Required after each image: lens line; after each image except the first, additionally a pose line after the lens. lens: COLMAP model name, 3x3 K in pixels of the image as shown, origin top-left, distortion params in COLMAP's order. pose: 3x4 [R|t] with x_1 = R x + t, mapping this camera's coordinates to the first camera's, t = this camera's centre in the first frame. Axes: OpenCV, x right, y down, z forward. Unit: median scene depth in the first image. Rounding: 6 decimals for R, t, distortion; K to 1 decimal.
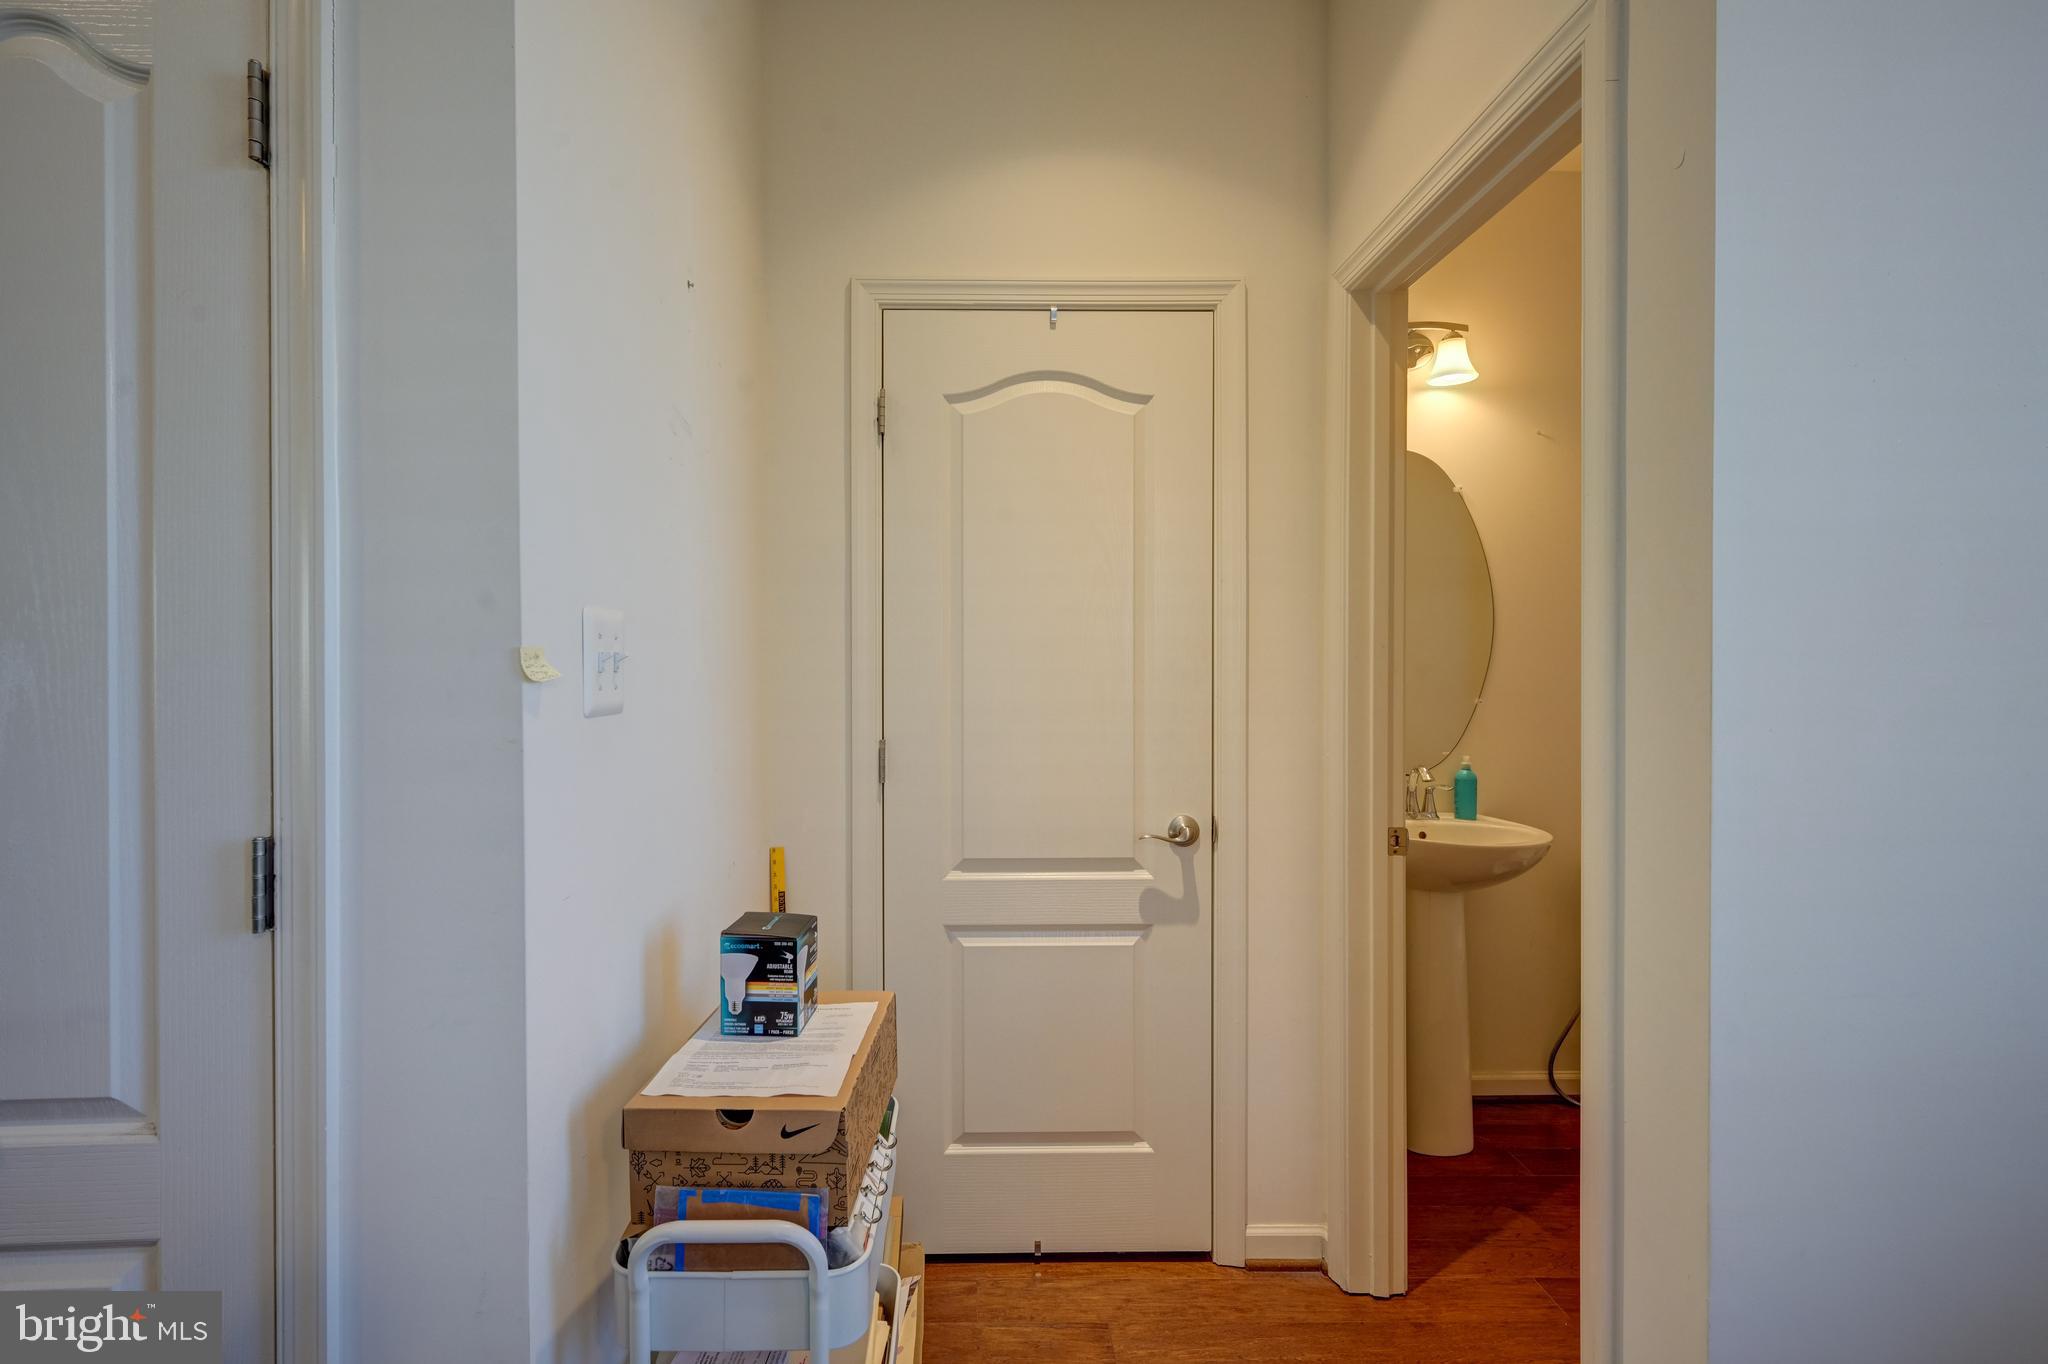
lens RADIAL K [[946.0, 0, 1022.1], [0, 946.0, 670.9], [0, 0, 1]] dist [0.000472, 0.000235]
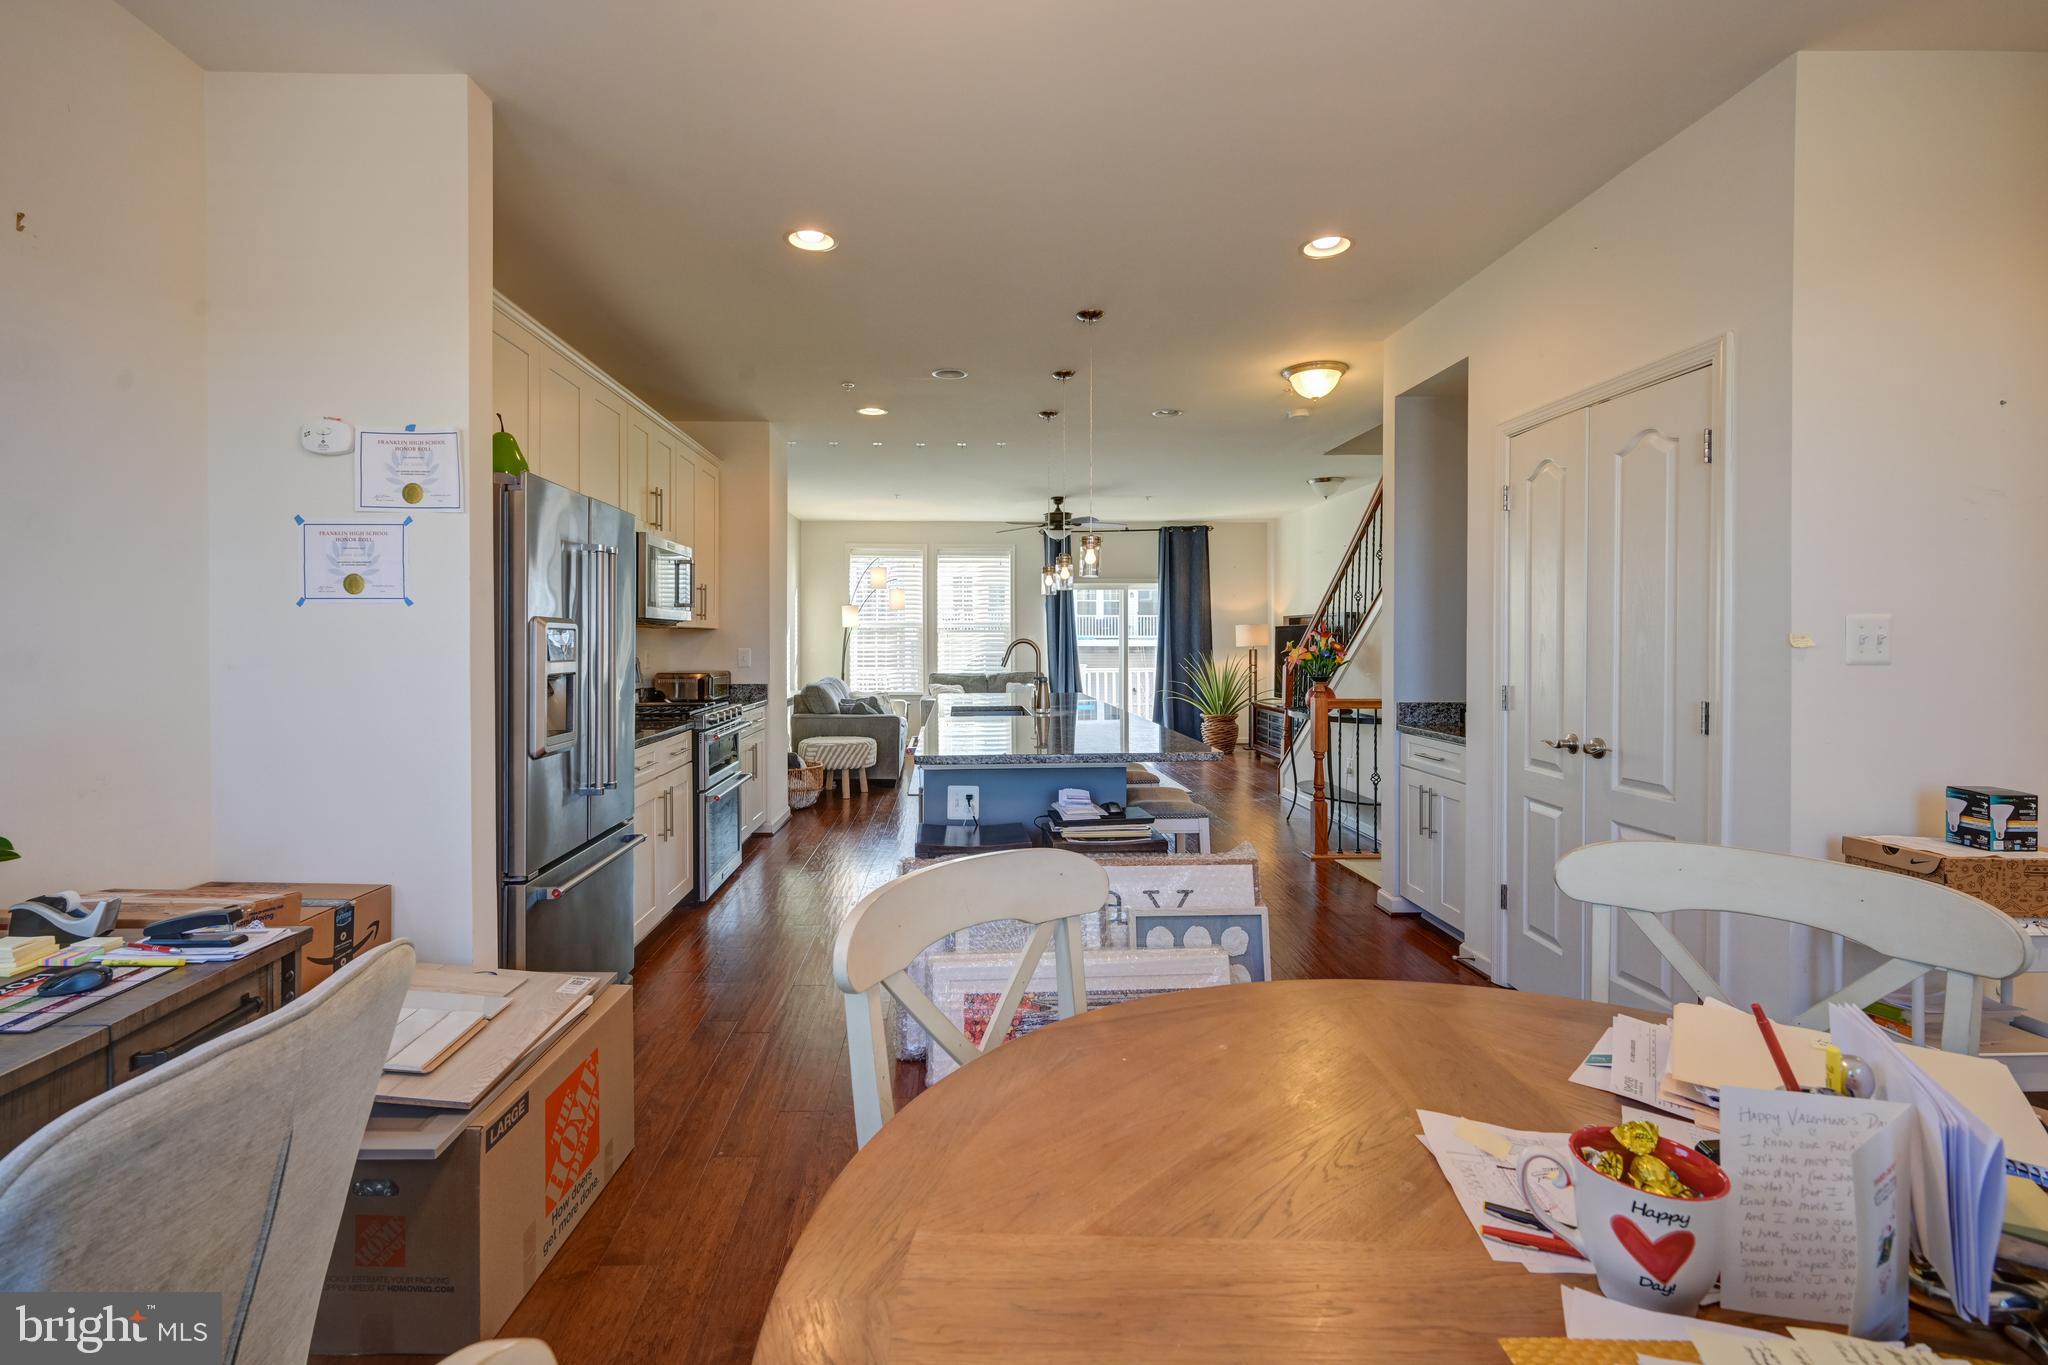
lens RADIAL K [[905.3, 0, 990.9], [0, 905.3, 647.7], [0, 0, 1]] dist [0.000574, 0.000071]
pose [[0.023601, 0.010362, -0.999668, 1.759892], [-0.009152, 0.999907, 0.010149, 0.007561], [0.999680, 0.008910, 0.023694, -1.138684]]
